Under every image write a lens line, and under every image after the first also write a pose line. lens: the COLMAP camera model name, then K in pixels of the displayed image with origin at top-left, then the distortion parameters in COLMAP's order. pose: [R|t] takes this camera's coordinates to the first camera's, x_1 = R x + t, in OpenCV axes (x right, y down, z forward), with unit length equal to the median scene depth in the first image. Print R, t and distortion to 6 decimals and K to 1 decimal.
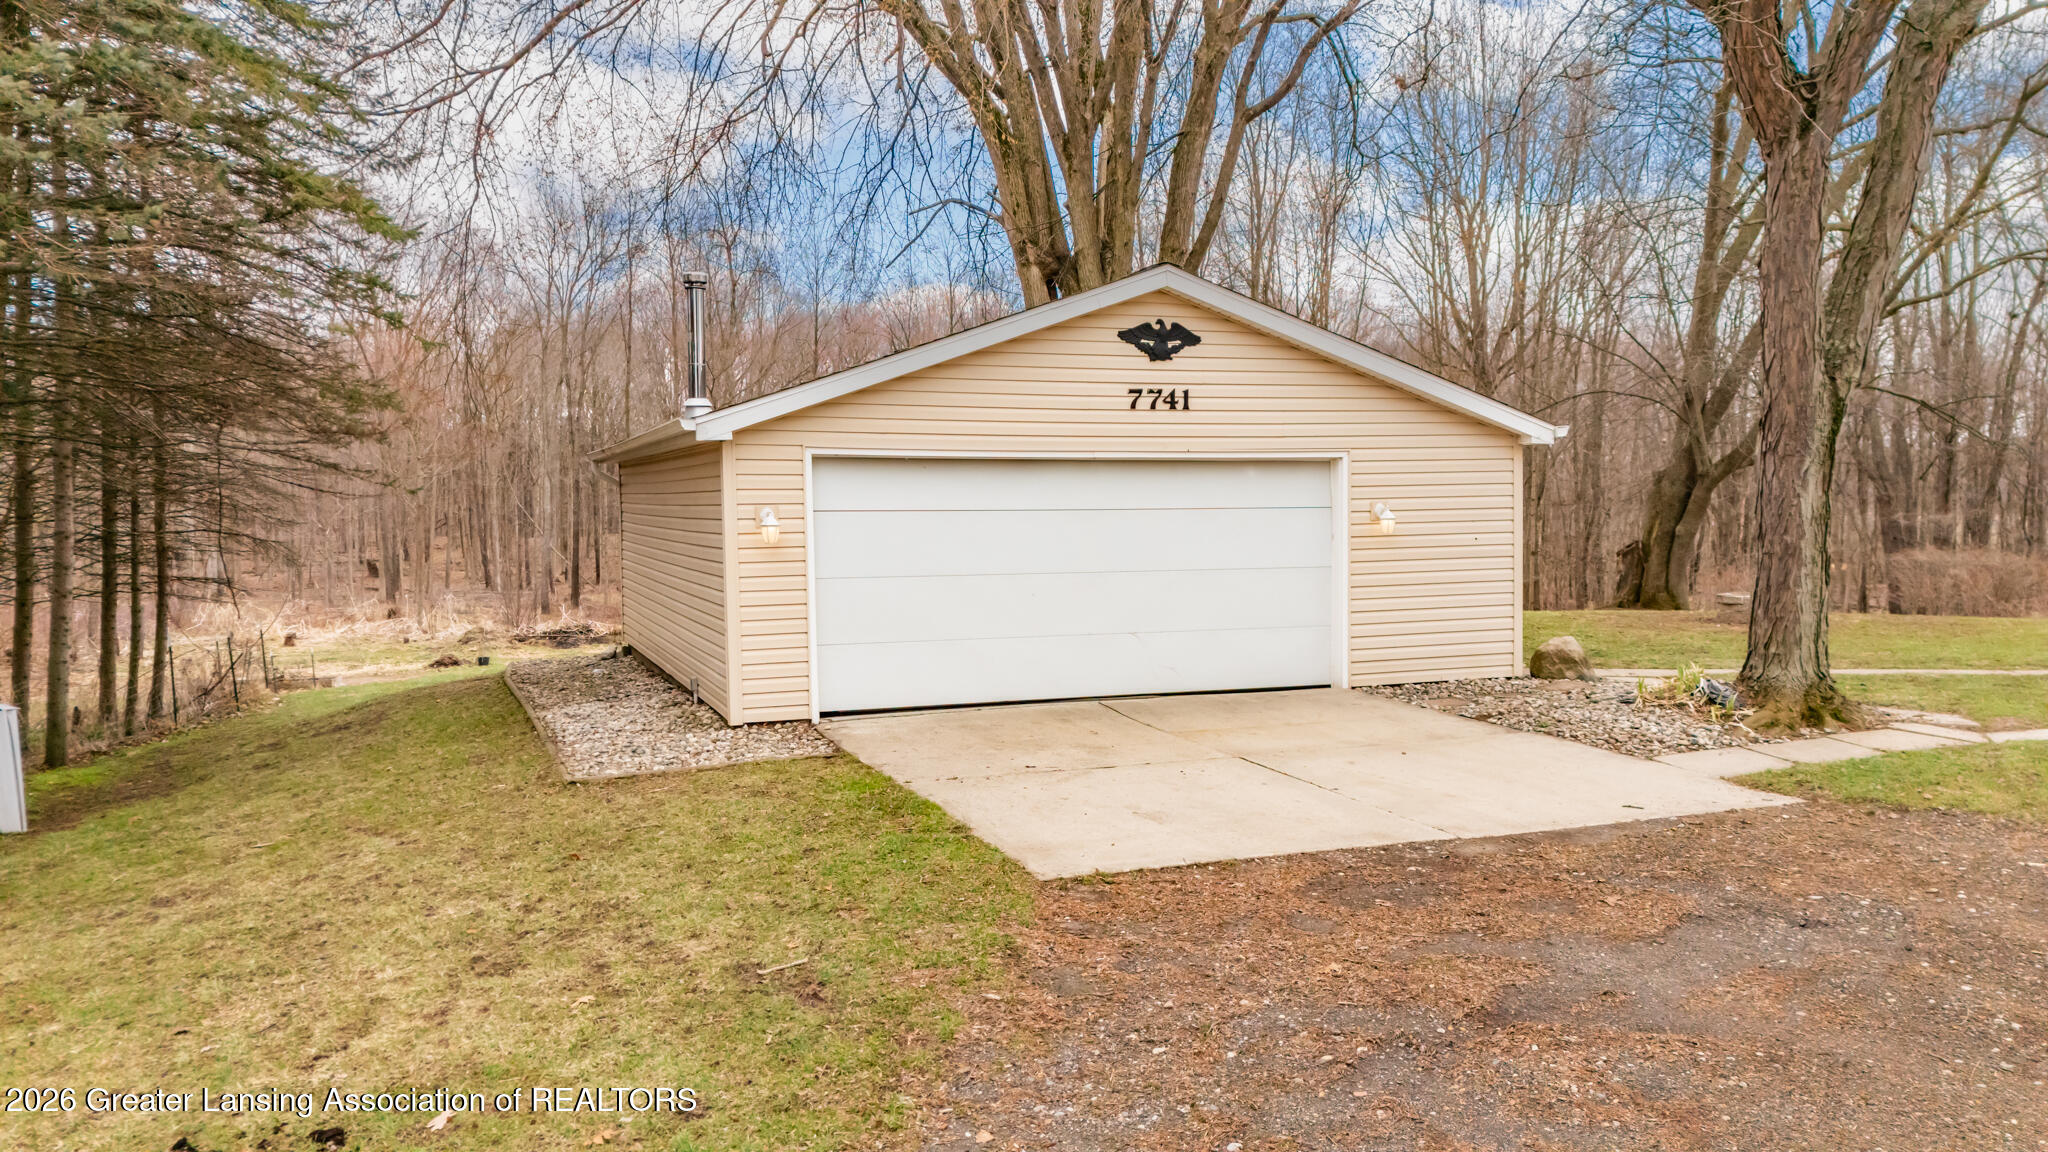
lens RADIAL K [[1477.8, 0, 1026.2], [0, 1477.8, 585.7], [0, 0, 1]] dist [0.030579, -0.009908]
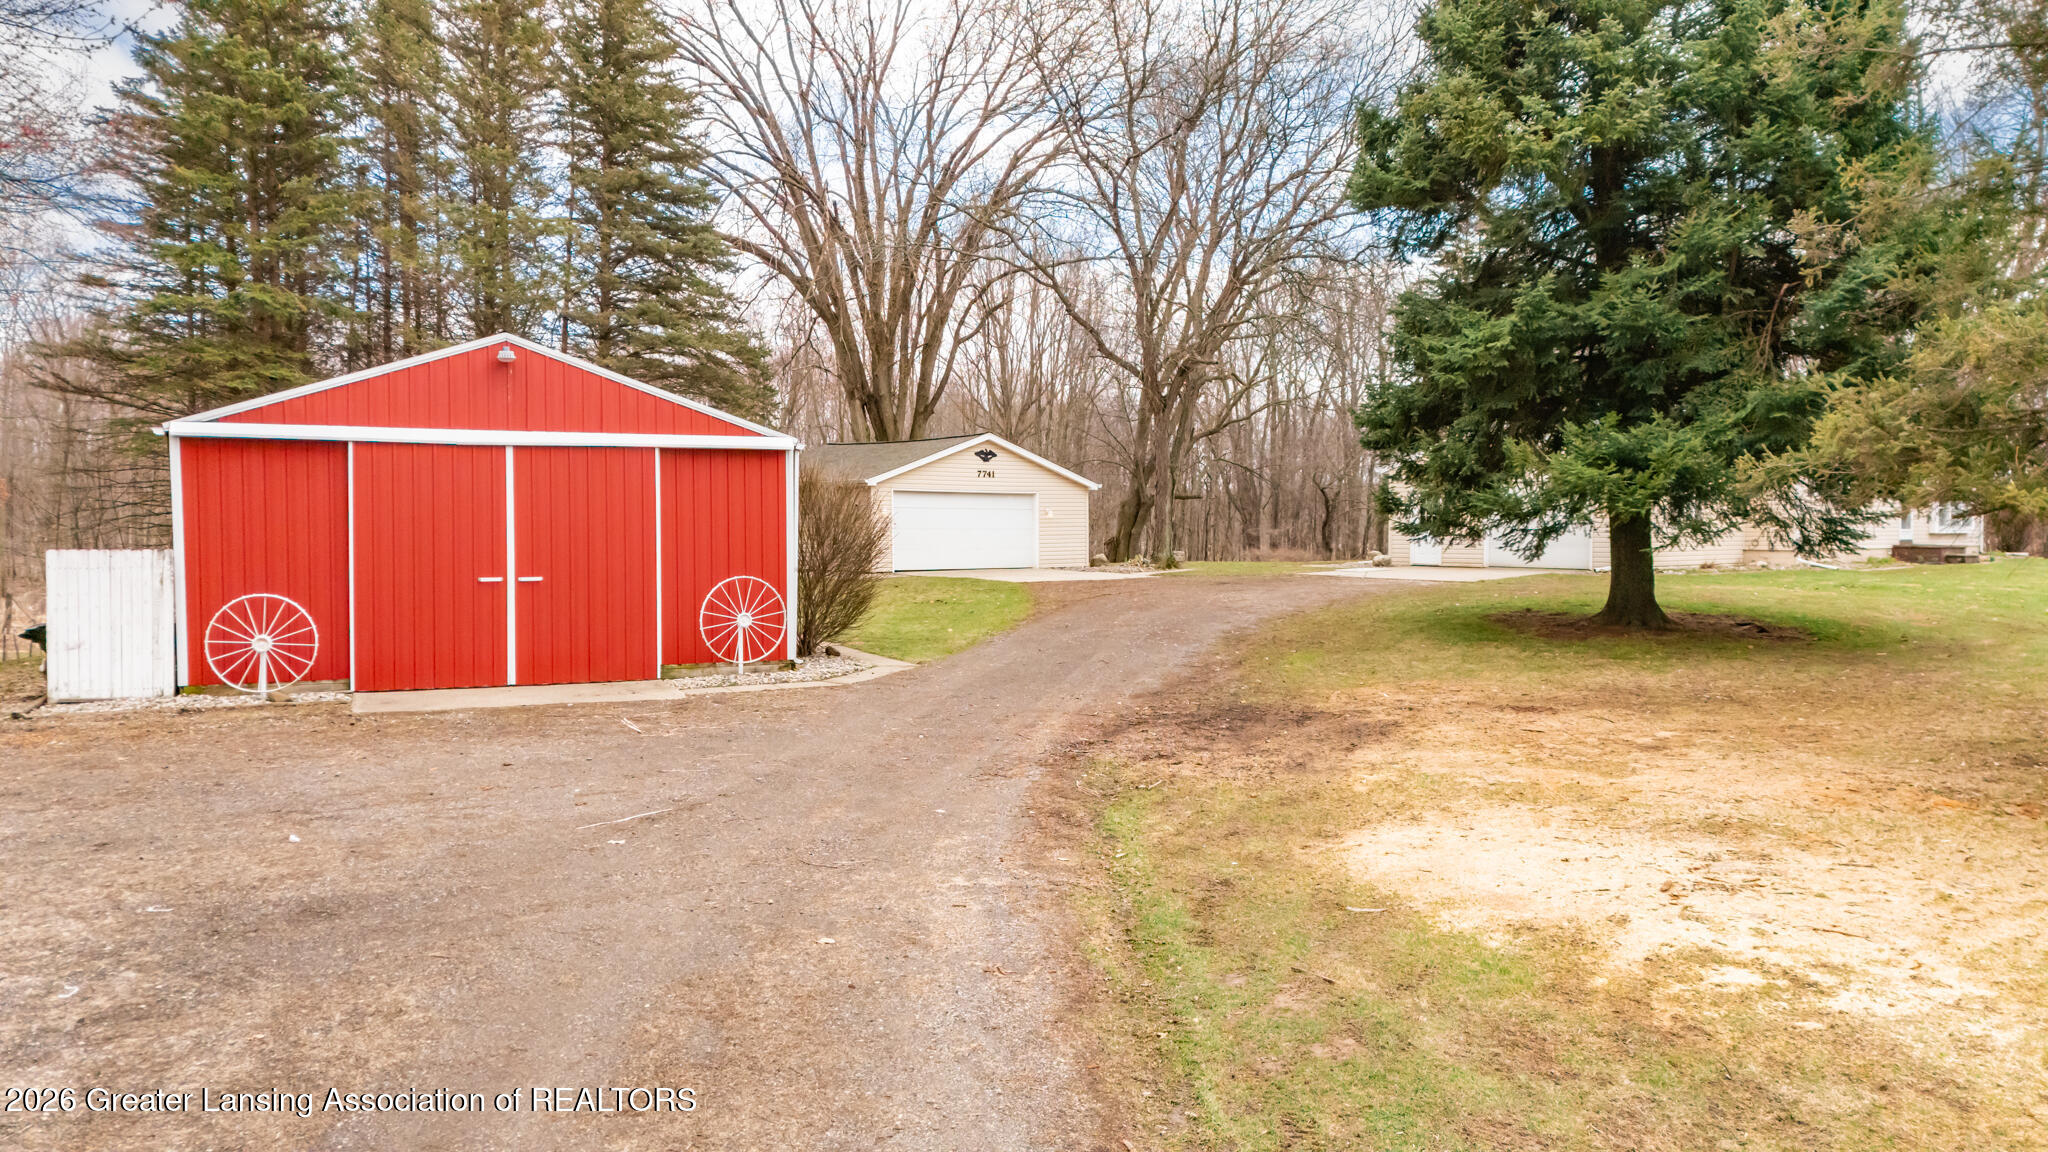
lens RADIAL K [[1477.8, 0, 1023.4], [0, 1477.8, 581.9], [0, 0, 1]] dist [0.030579, -0.009908]
pose [[0.941996, -0.002905, 0.335612, -0.858000], [0.008905, 0.999827, -0.016343, 0.151317], [-0.335506, 0.018383, 0.941859, -1.921122]]
